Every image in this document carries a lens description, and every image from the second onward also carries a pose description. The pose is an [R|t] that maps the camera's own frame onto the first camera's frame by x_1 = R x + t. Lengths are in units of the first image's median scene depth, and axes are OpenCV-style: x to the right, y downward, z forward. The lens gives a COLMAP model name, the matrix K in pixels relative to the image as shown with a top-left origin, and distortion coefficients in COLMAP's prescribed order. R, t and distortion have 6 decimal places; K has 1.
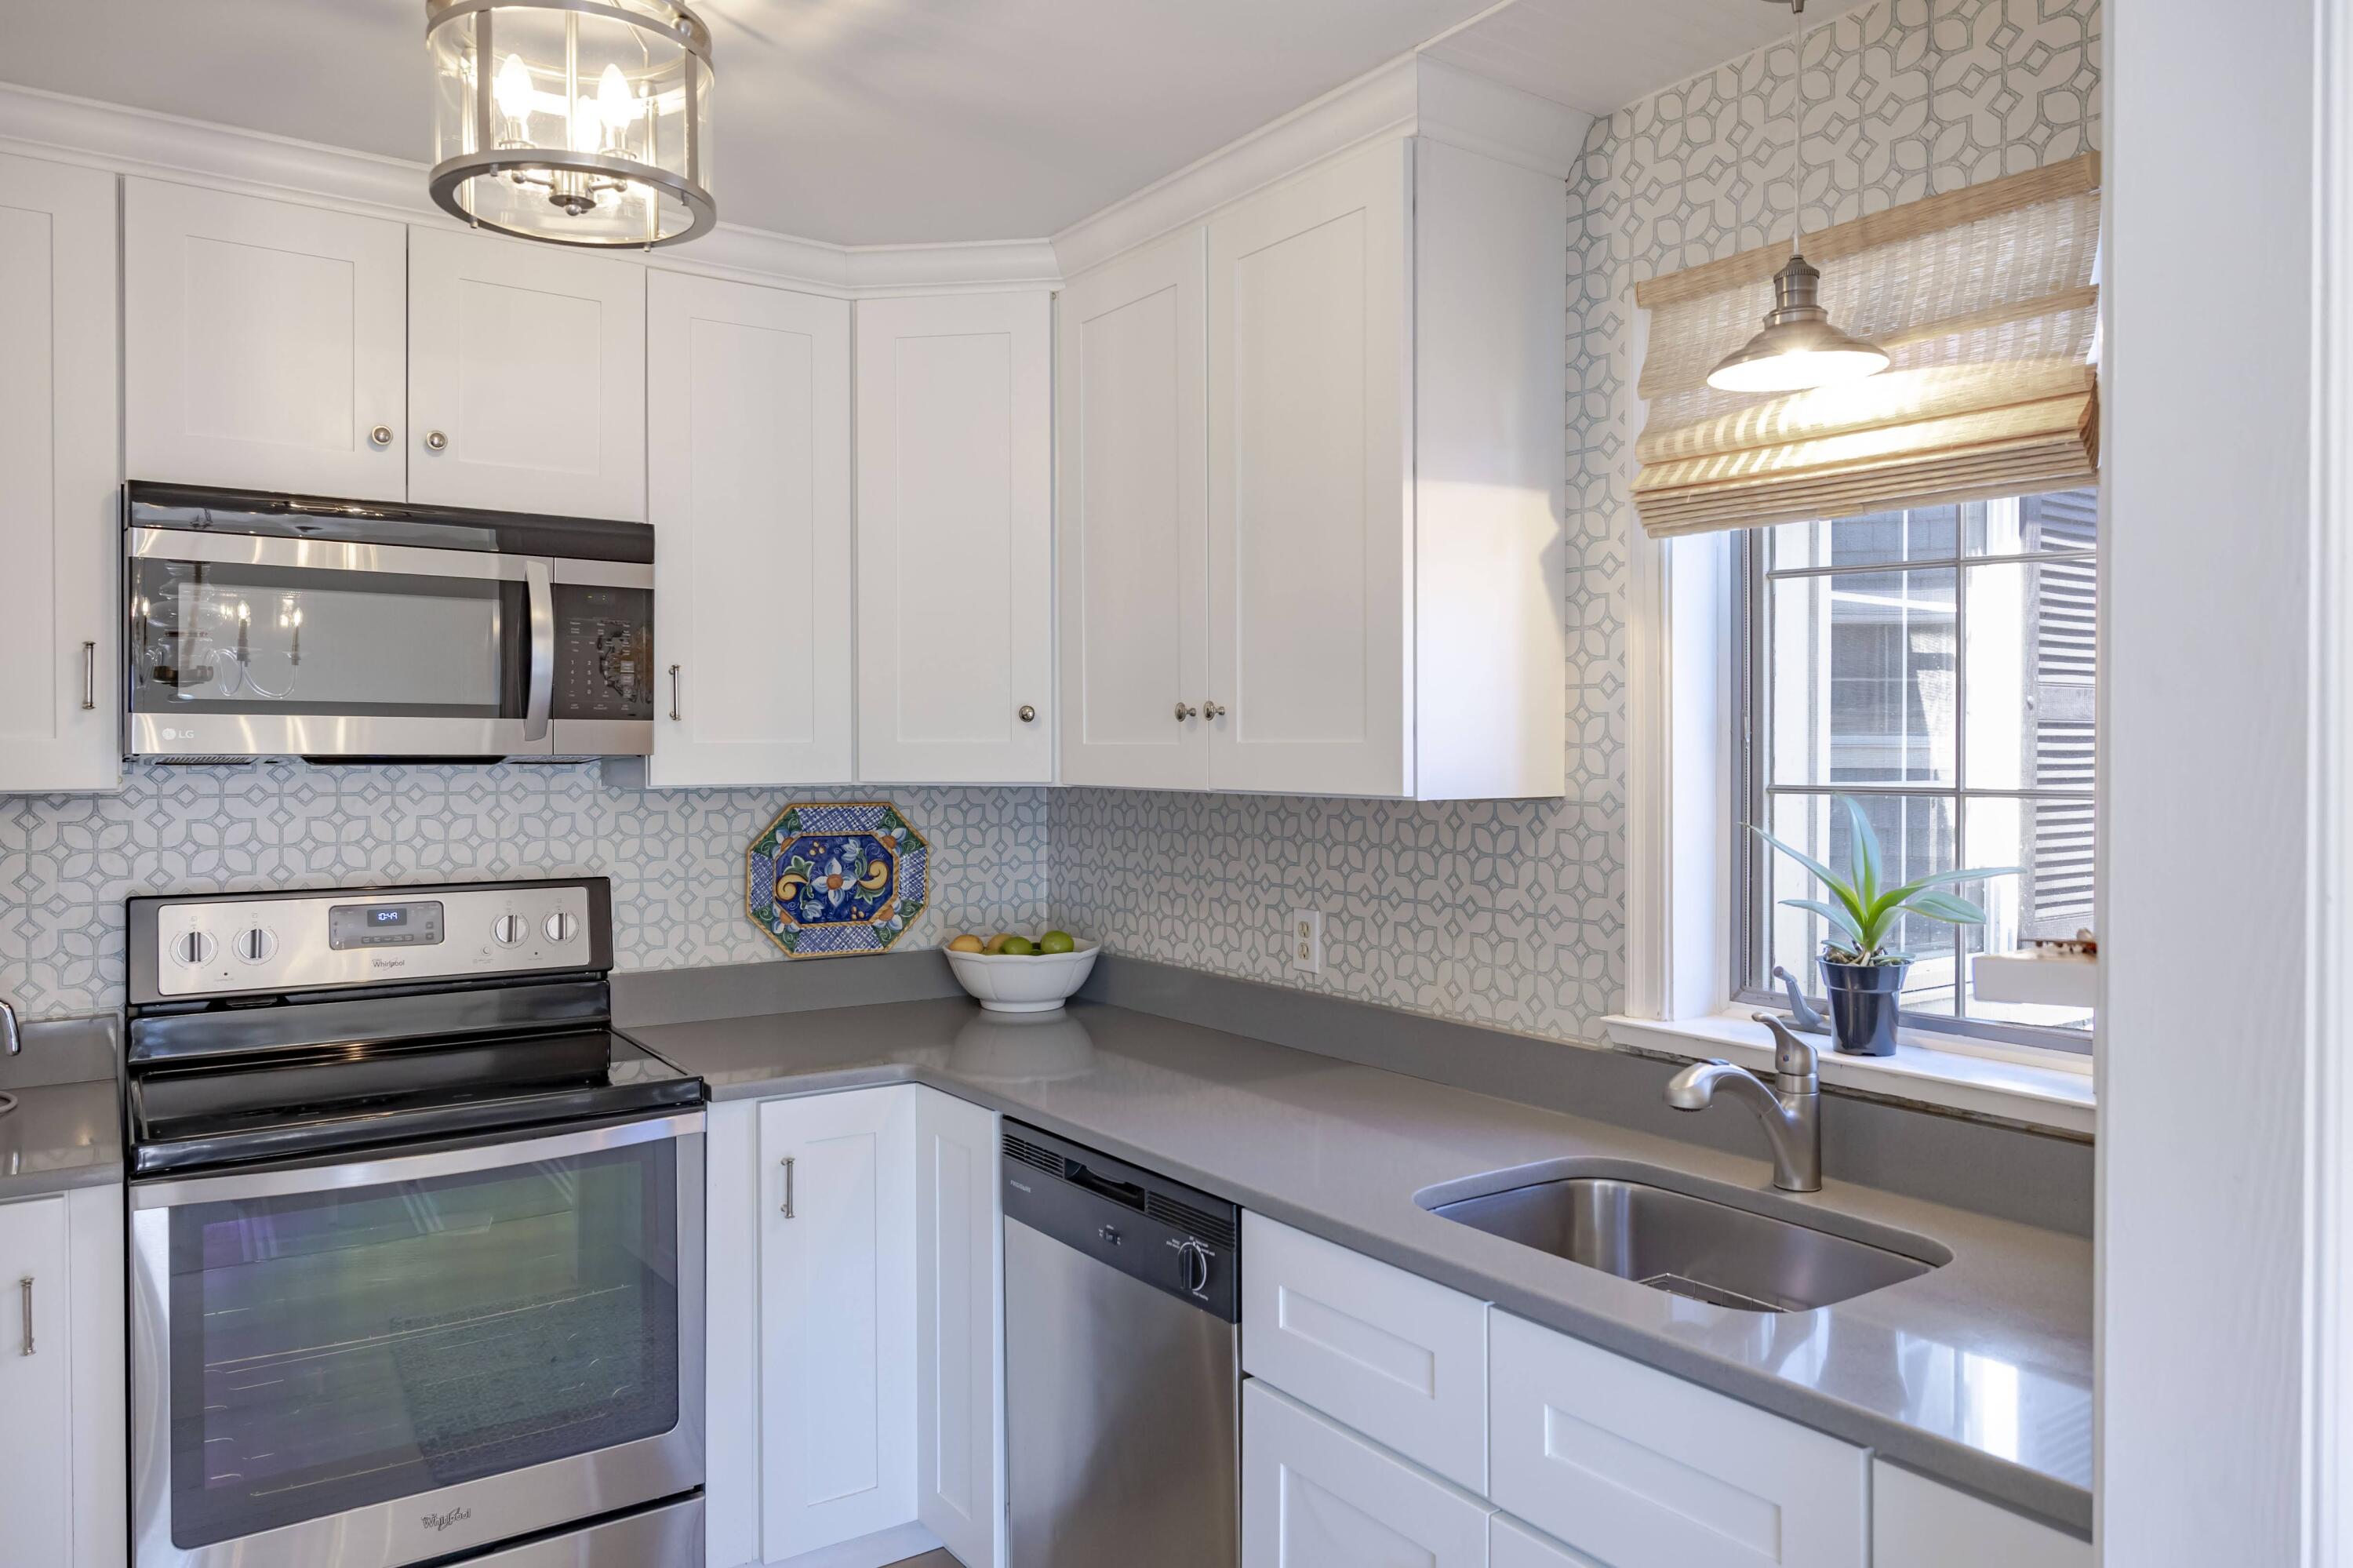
lens RADIAL K [[1594.7, 0, 1157.9], [0, 1594.7, 774.2], [0, 0, 1]] dist [-0.003239, 0.000646]
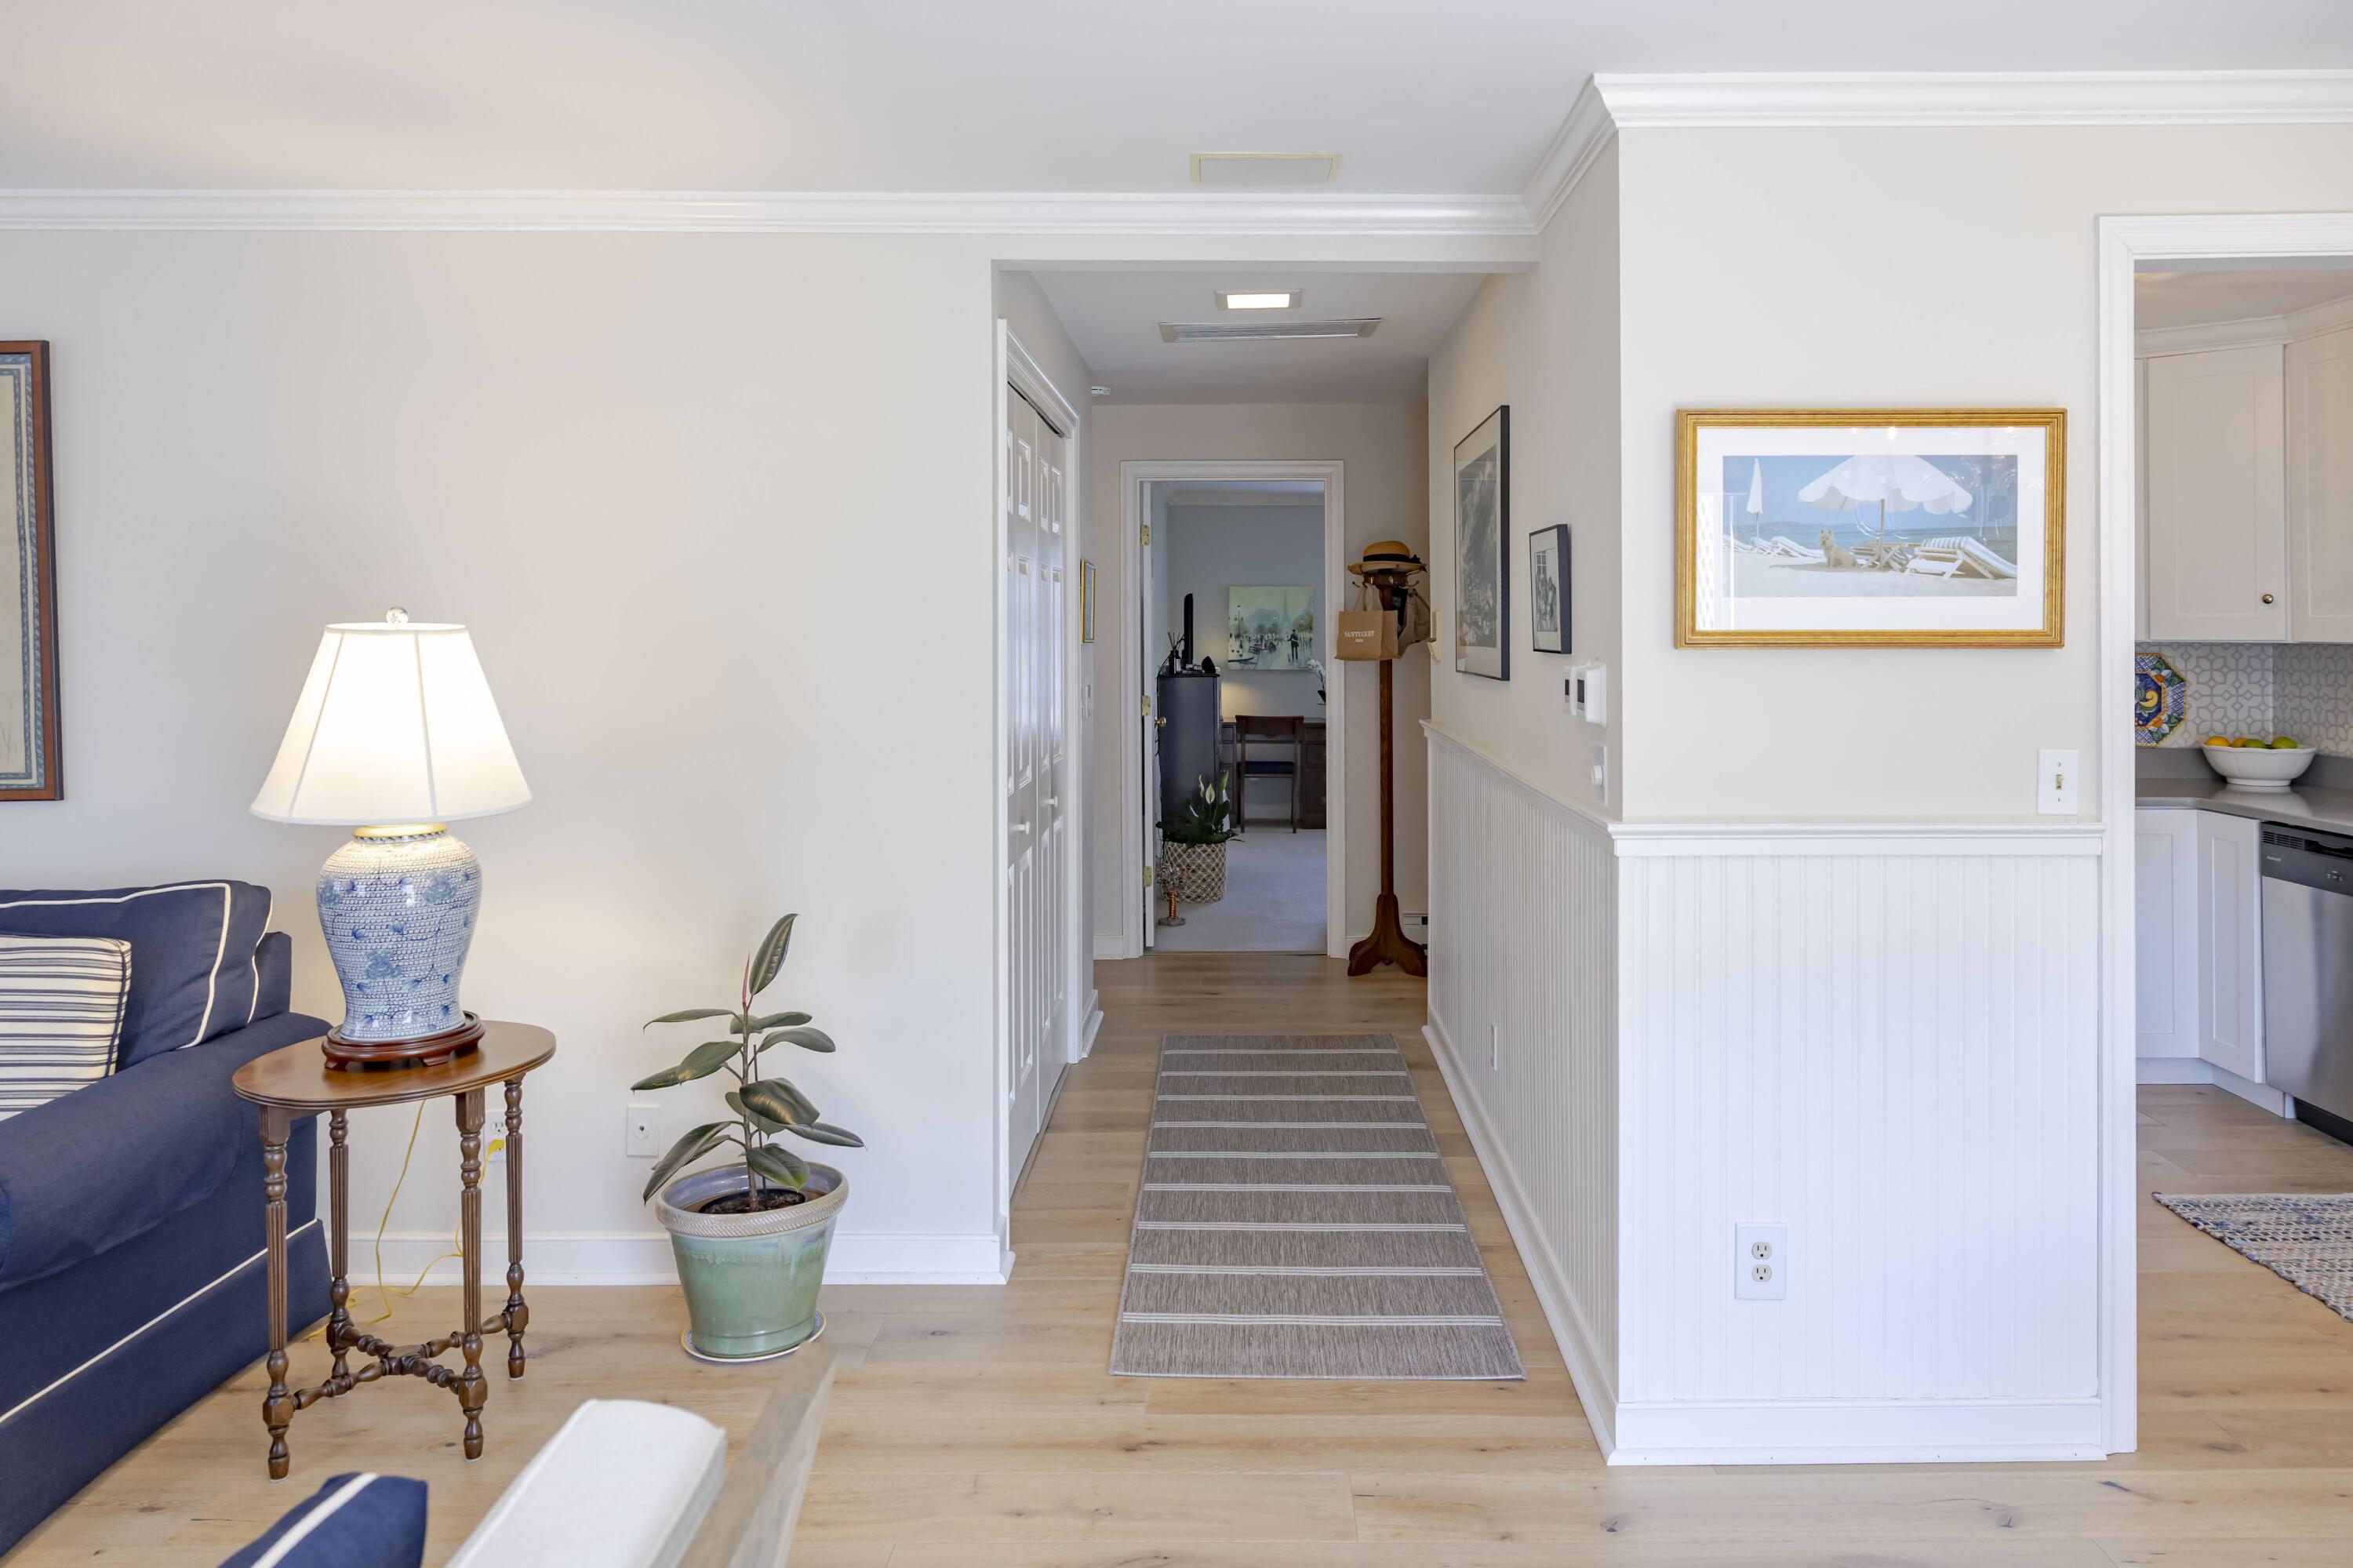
lens RADIAL K [[1594.7, 0, 1235.8], [0, 1594.7, 633.1], [0, 0, 1]] dist [-0.003239, 0.000646]
pose [[0.817750, -0.003993, -0.575560, -0.005047], [-0.001635, 0.999956, -0.009260, 0.013494], [0.575572, 0.008513, 0.817707, -0.882339]]
